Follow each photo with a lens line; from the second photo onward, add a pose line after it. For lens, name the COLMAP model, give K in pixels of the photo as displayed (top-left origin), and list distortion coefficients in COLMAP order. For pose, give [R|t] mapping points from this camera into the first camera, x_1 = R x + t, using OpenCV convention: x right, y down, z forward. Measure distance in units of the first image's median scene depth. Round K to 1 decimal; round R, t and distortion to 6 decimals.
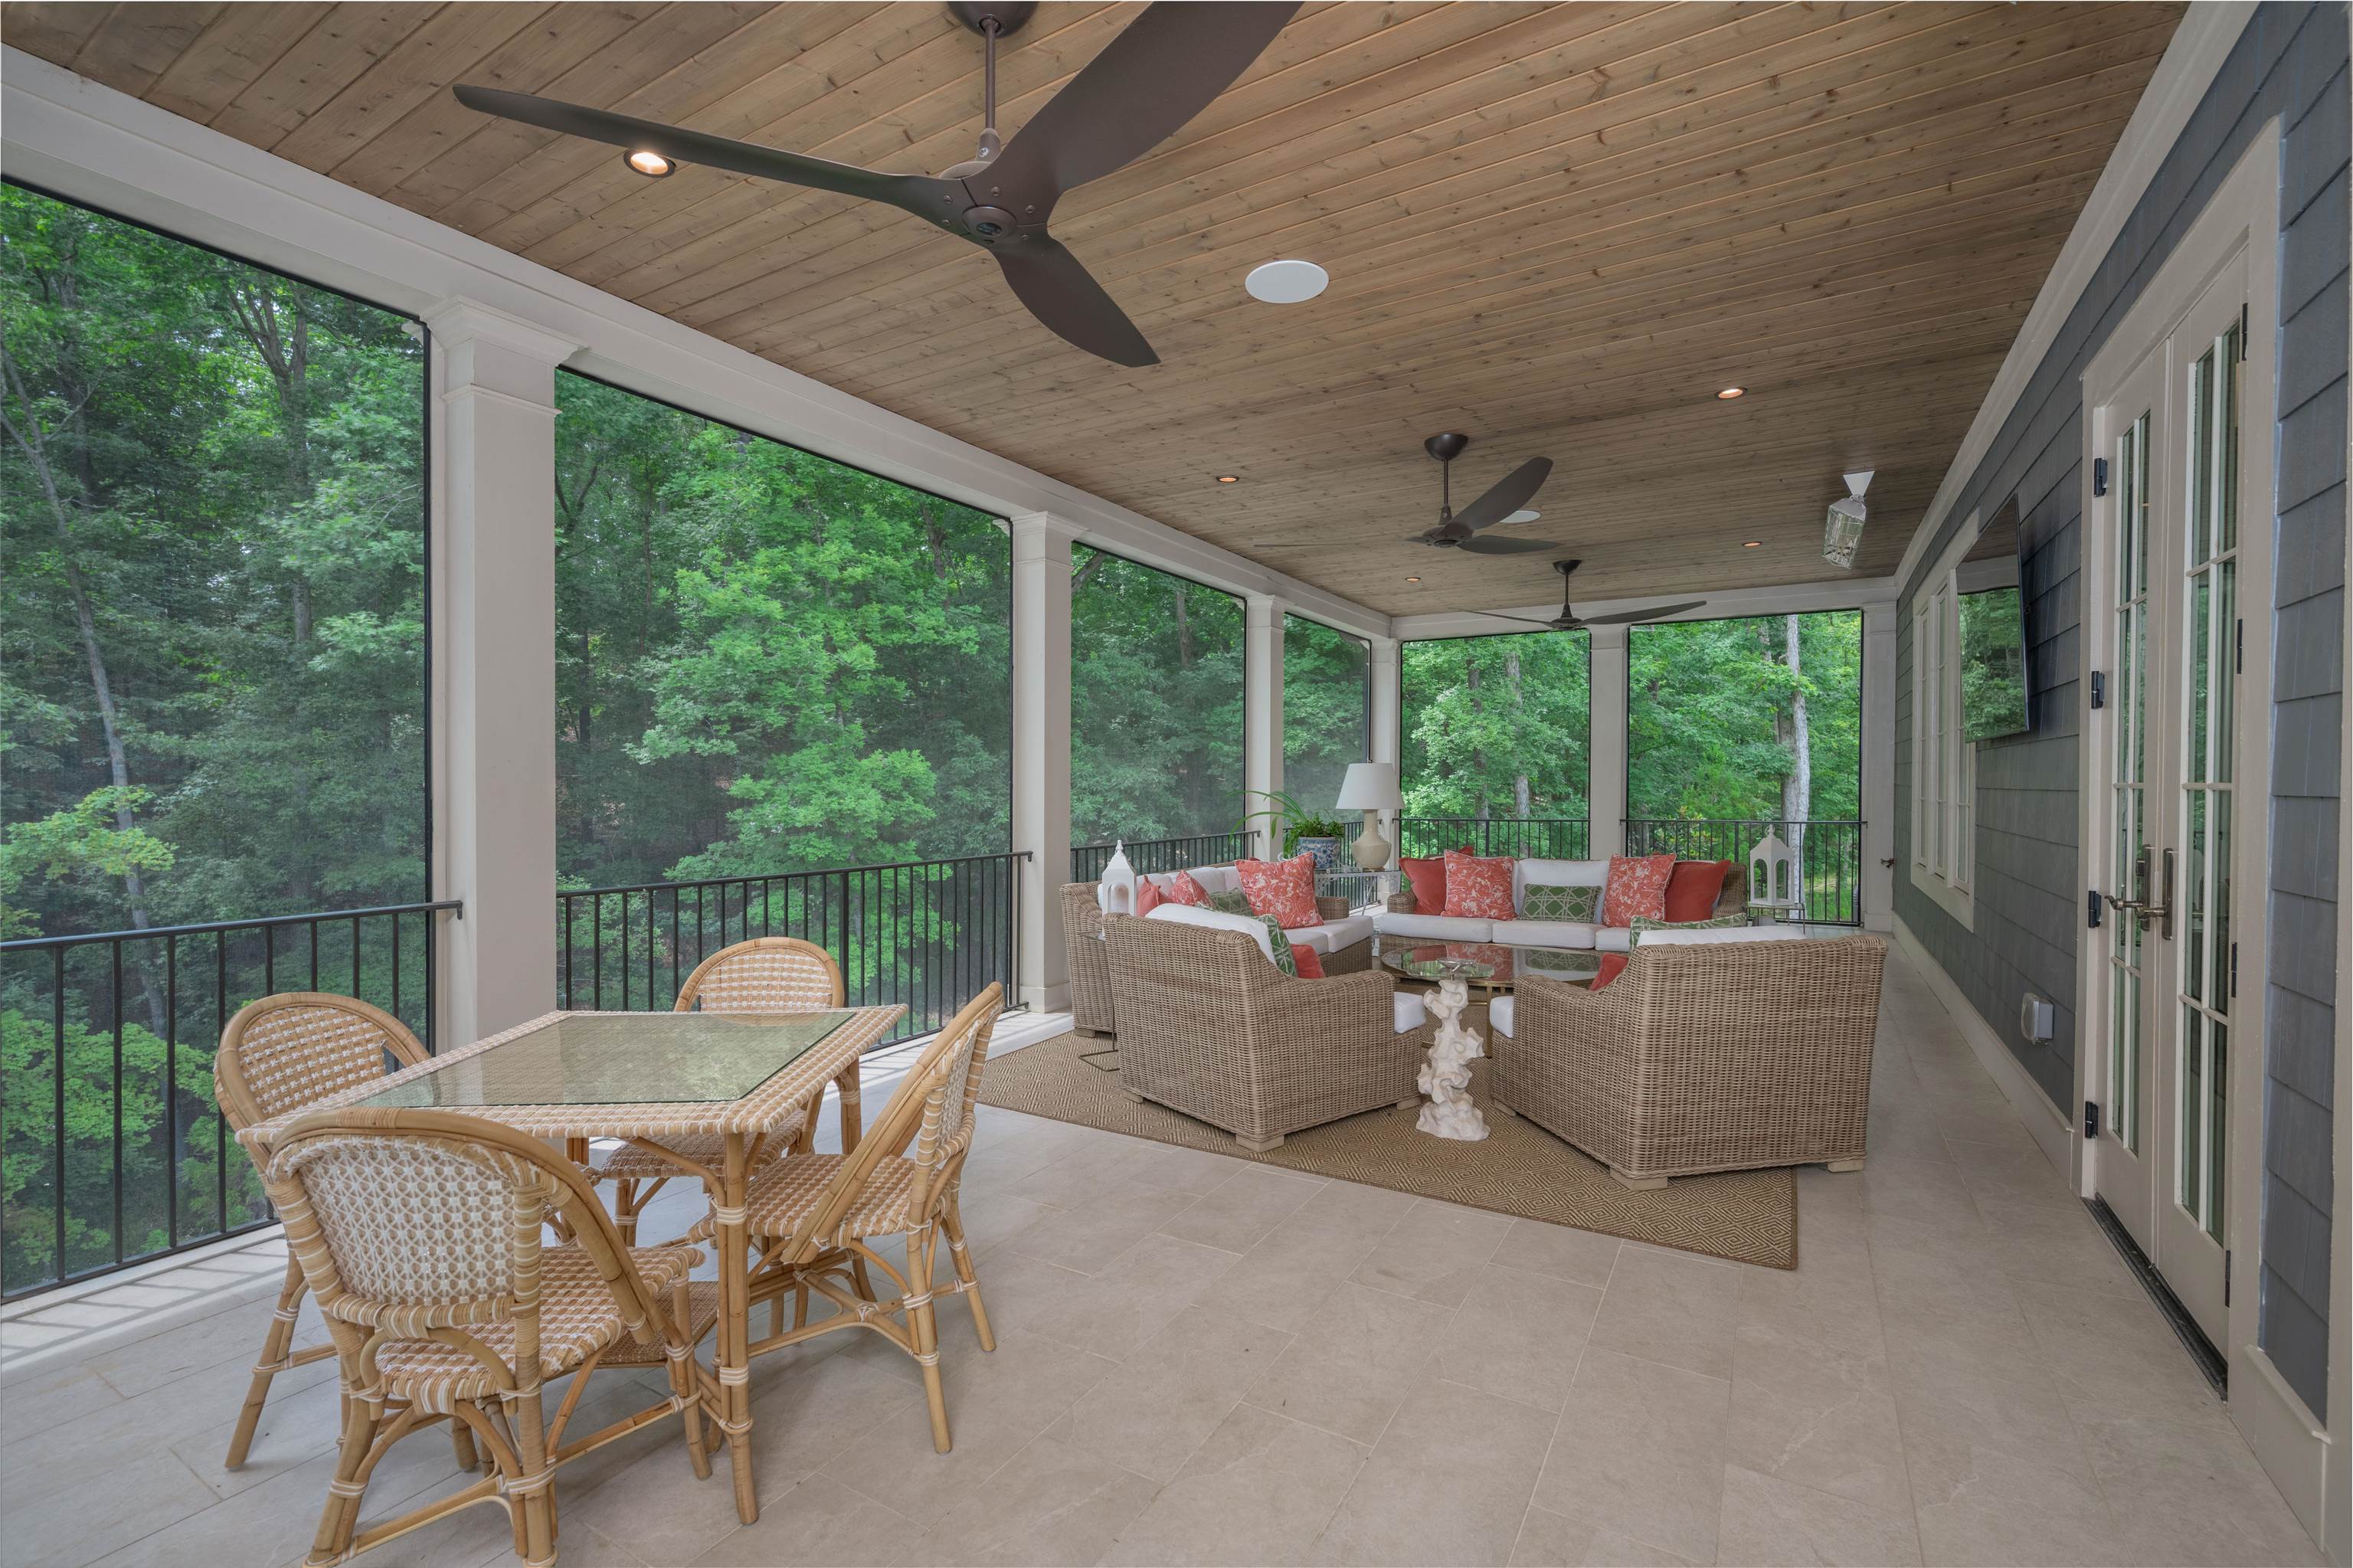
lens RADIAL K [[1020.4, 0, 1176.5], [0, 1020.4, 784.0], [0, 0, 1]] dist [0.000365, 0.000043]
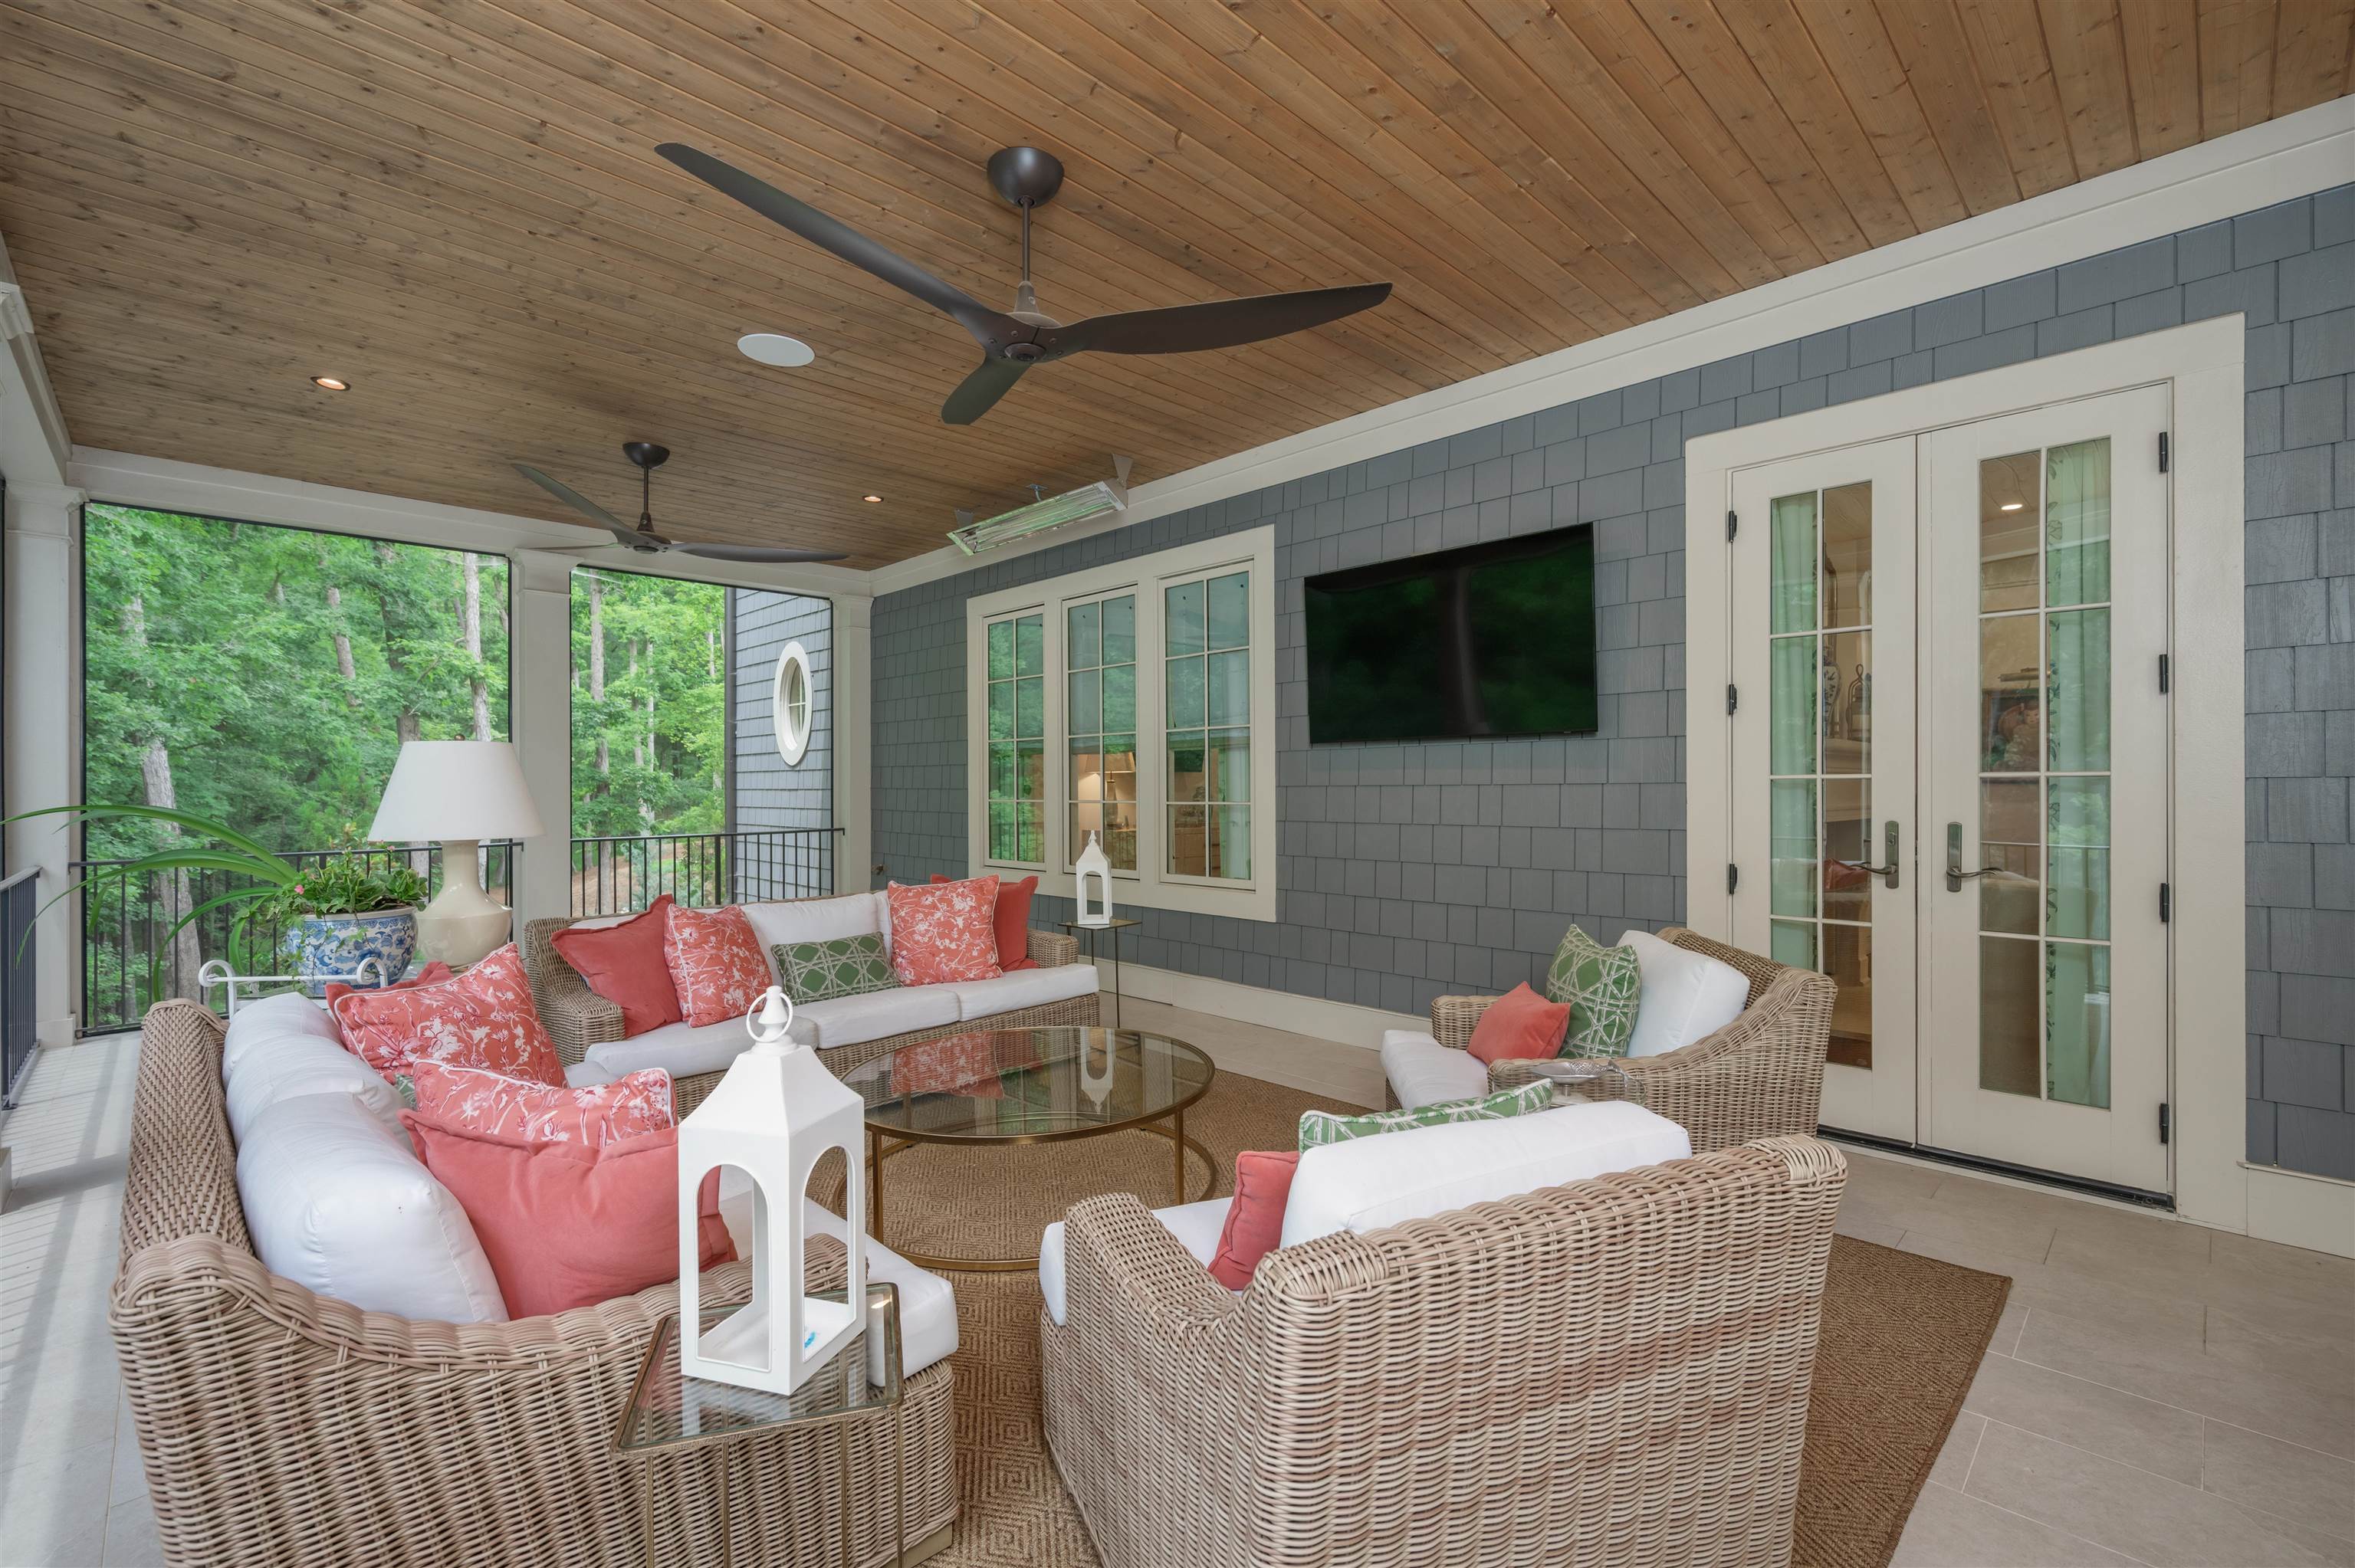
lens RADIAL K [[1021.1, 0, 1177.5], [0, 1021.1, 784.0], [0, 0, 1]] dist [0.000365, 0.000043]
pose [[0.247138, -0.001155, 0.968980, -0.220424], [0.001499, 0.999999, 0.000810, -0.000237], [-0.968979, 0.001253, 0.247140, 0.666640]]
